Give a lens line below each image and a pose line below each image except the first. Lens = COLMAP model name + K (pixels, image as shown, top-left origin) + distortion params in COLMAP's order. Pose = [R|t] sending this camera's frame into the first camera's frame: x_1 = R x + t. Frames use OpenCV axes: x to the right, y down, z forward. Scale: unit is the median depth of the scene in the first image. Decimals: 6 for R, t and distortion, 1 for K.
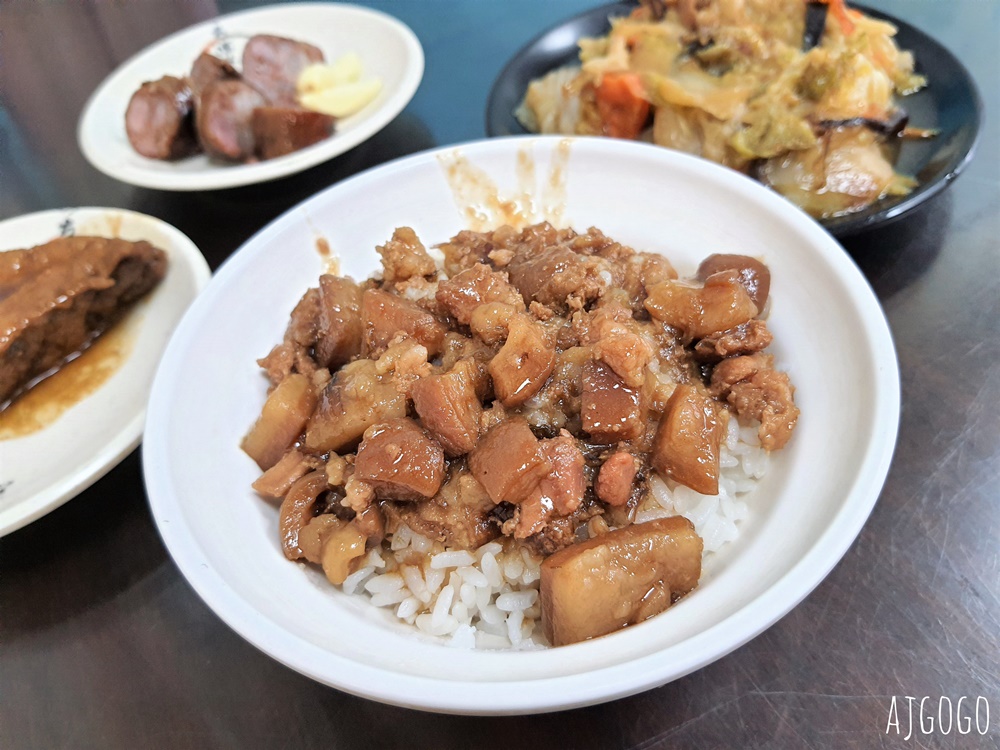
lens RADIAL K [[823.2, 0, 500.0], [0, 823.2, 375.0], [0, 0, 1]] dist [-0.008664, -0.003591]
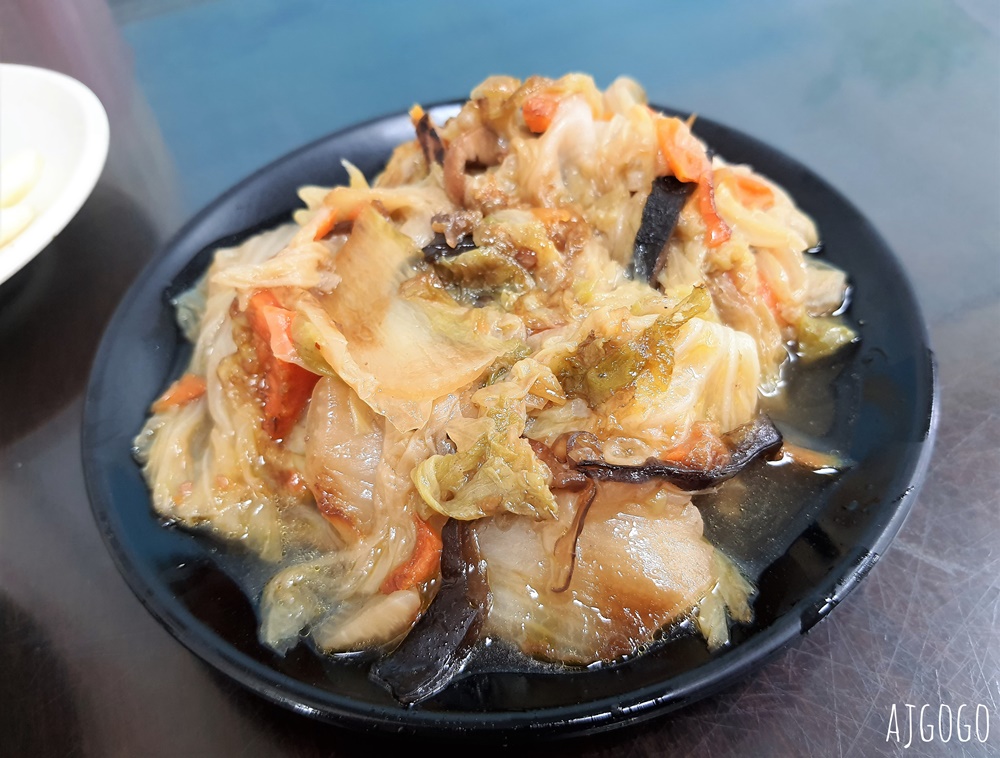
lens RADIAL K [[861.8, 0, 470.1], [0, 861.8, 380.4], [0, 0, 1]] dist [0.071921, -0.000541]
pose [[0.989327, 0.108116, -0.097686, 0.328550], [-0.104927, 0.993783, 0.037223, -0.332091], [0.101103, -0.026576, 0.994521, 0.395673]]
